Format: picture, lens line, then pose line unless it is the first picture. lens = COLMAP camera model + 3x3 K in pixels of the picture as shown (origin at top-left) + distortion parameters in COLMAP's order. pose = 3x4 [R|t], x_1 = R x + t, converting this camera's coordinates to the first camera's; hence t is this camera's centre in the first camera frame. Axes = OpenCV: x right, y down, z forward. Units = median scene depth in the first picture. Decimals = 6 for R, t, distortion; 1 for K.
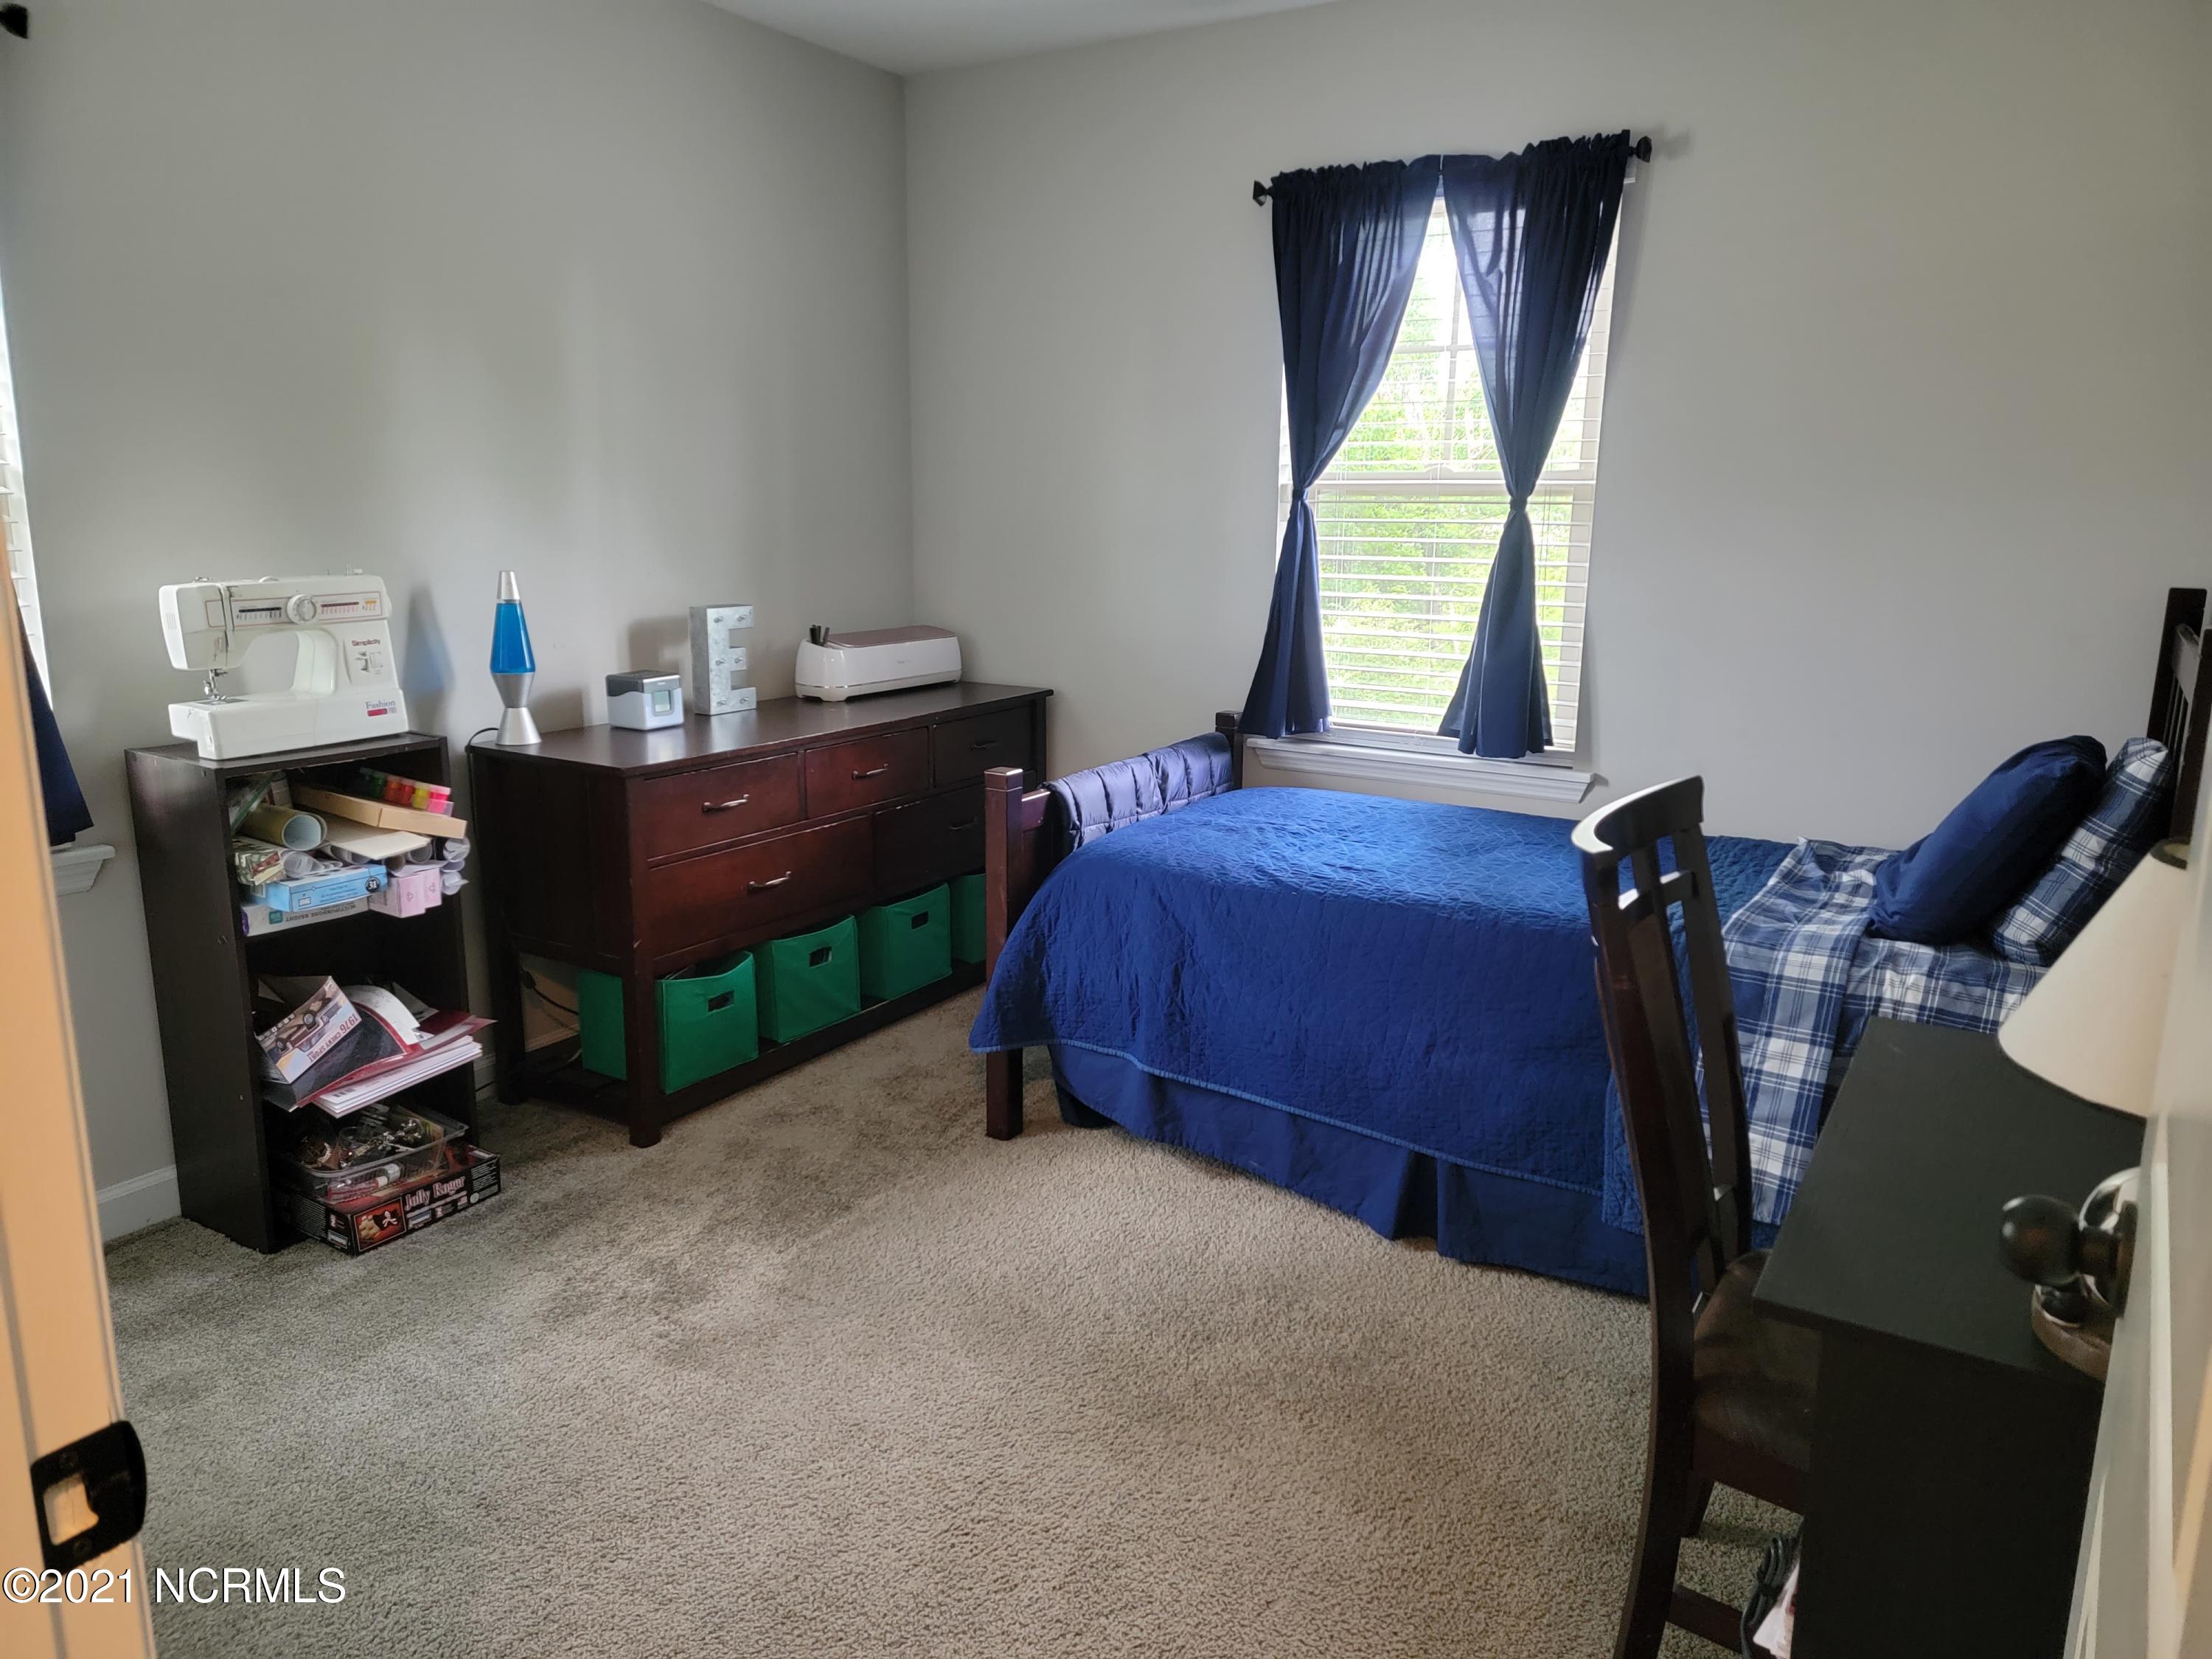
lens RADIAL K [[1566.2, 0, 1106.0], [0, 1566.2, 829.5], [0, 0, 1]] dist [0.124089, -0.143584]
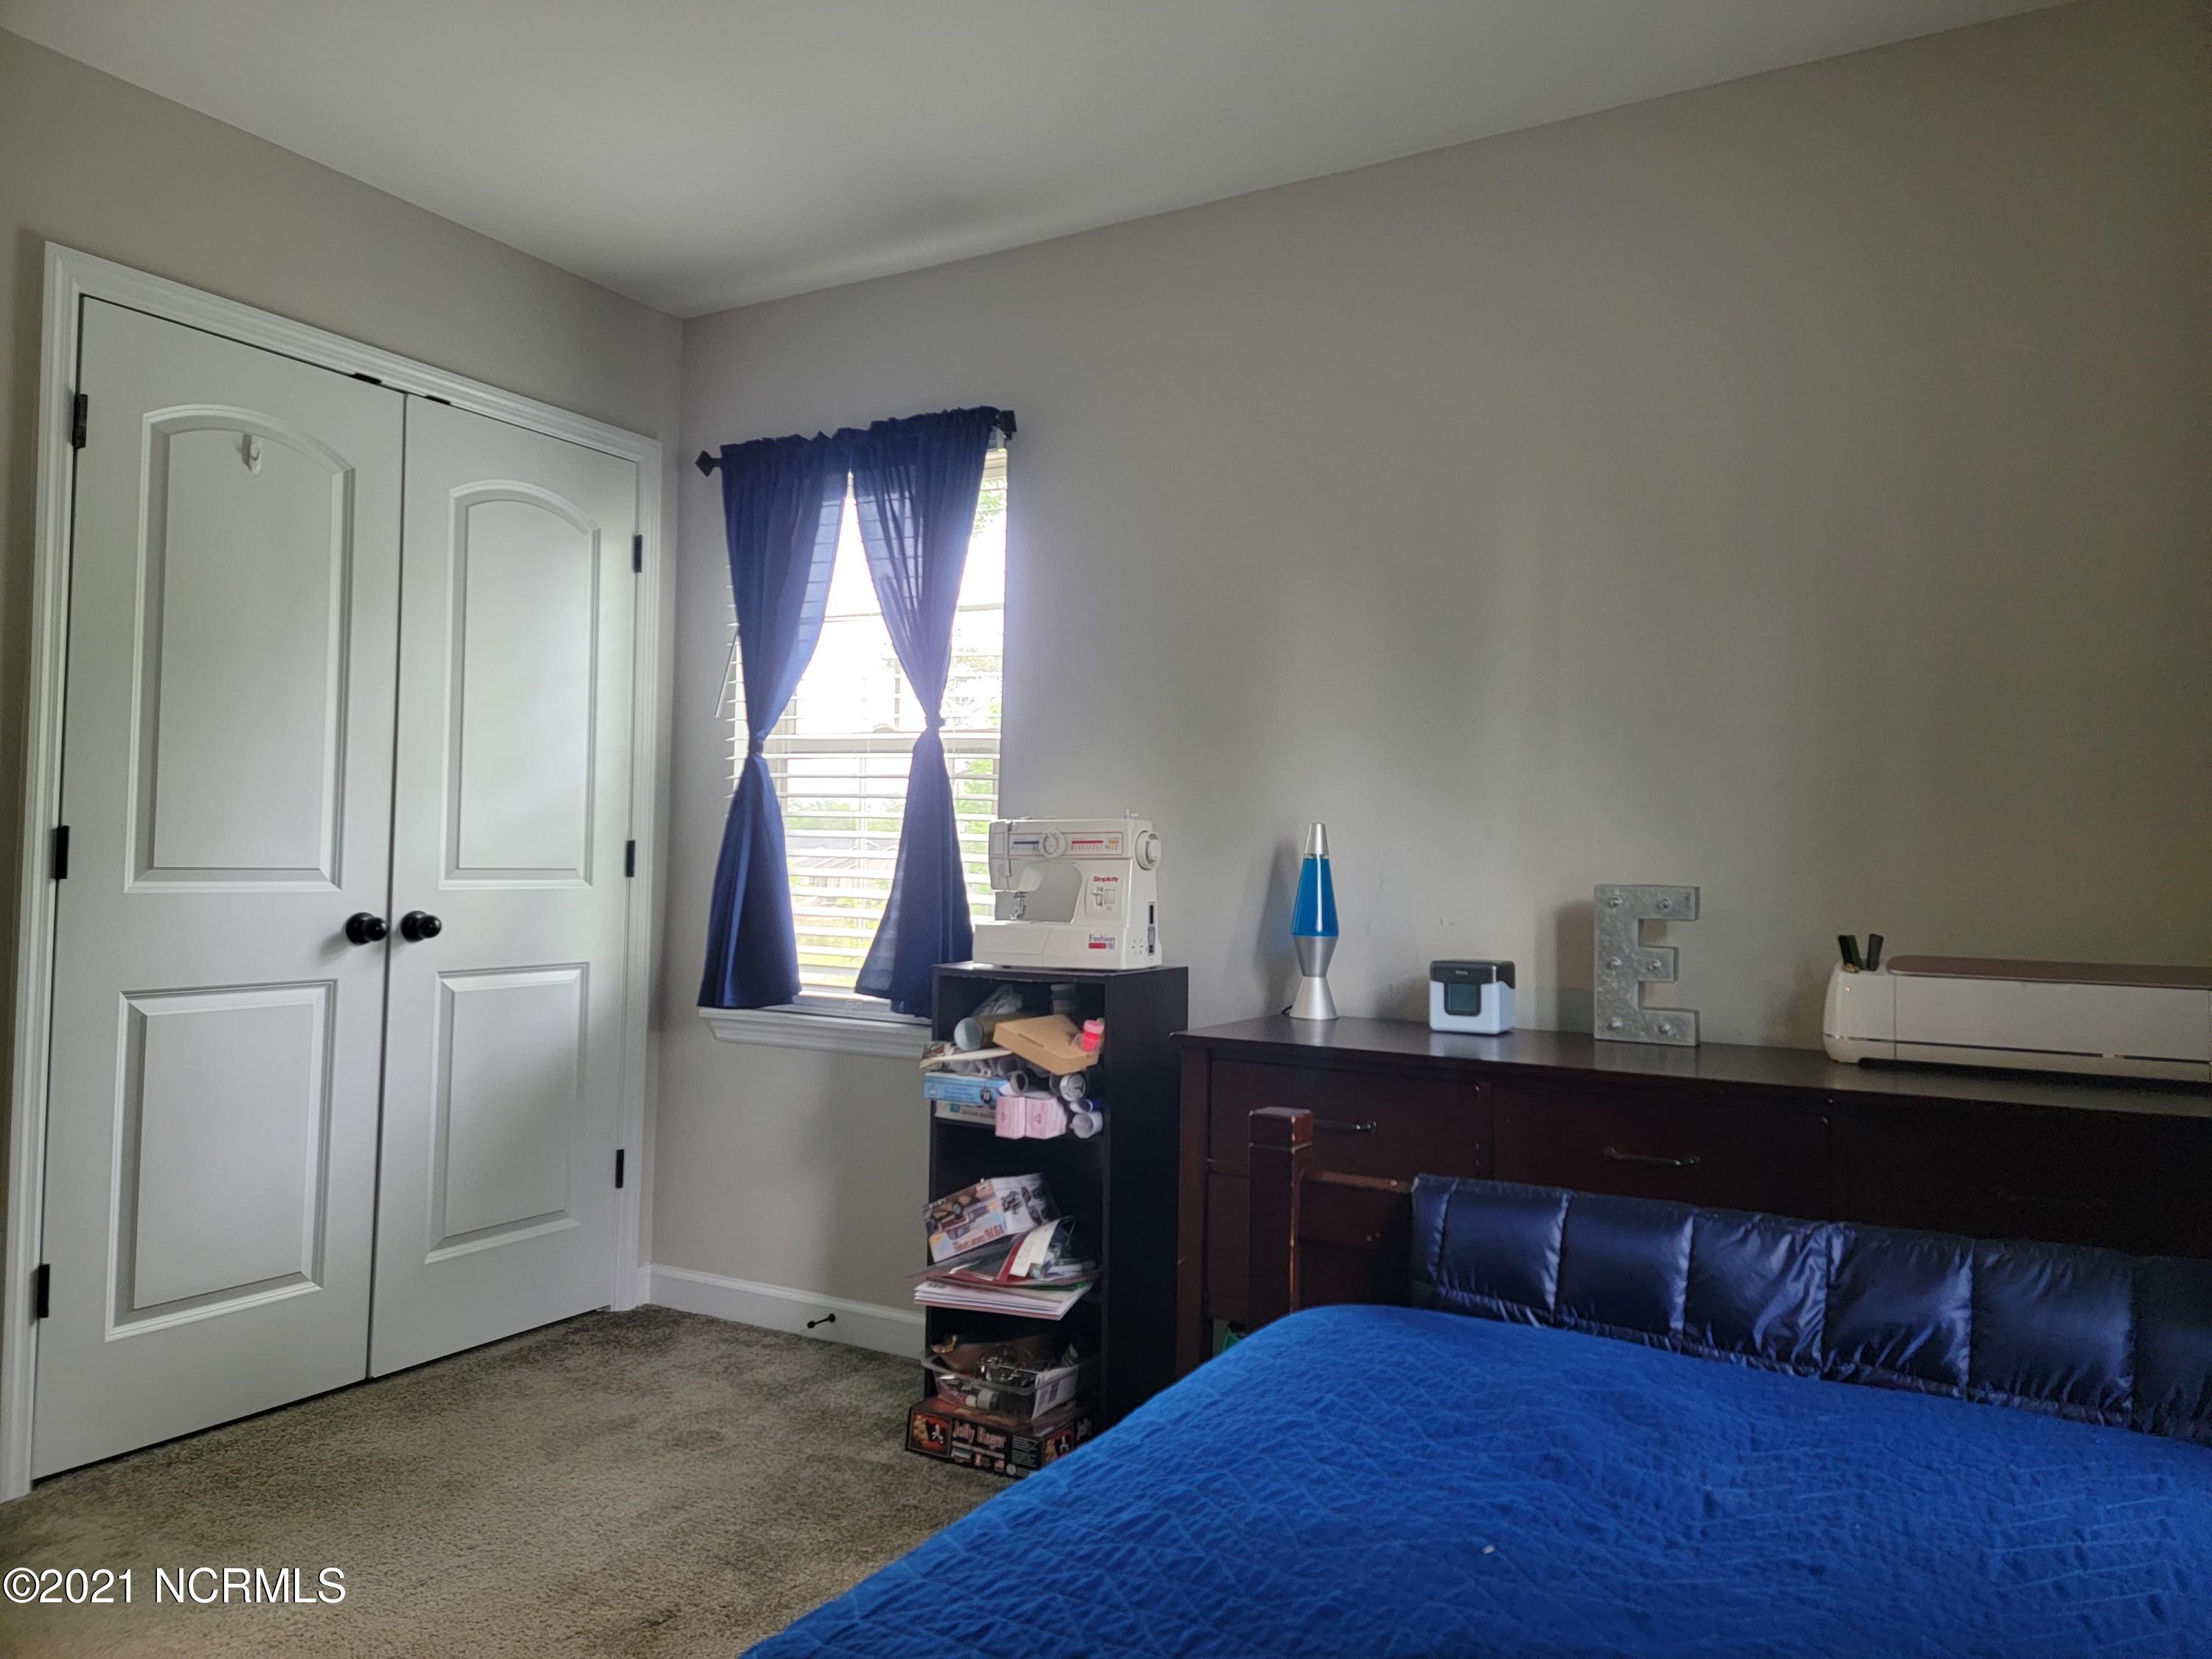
lens RADIAL K [[1566.2, 0, 1106.0], [0, 1566.2, 829.5], [0, 0, 1]] dist [0.124089, -0.143584]
pose [[0.048859, -0.020551, -0.998594, 0.550785], [-0.239604, 0.970353, -0.031693, -0.115338], [0.969640, 0.240816, 0.042486, 0.957740]]
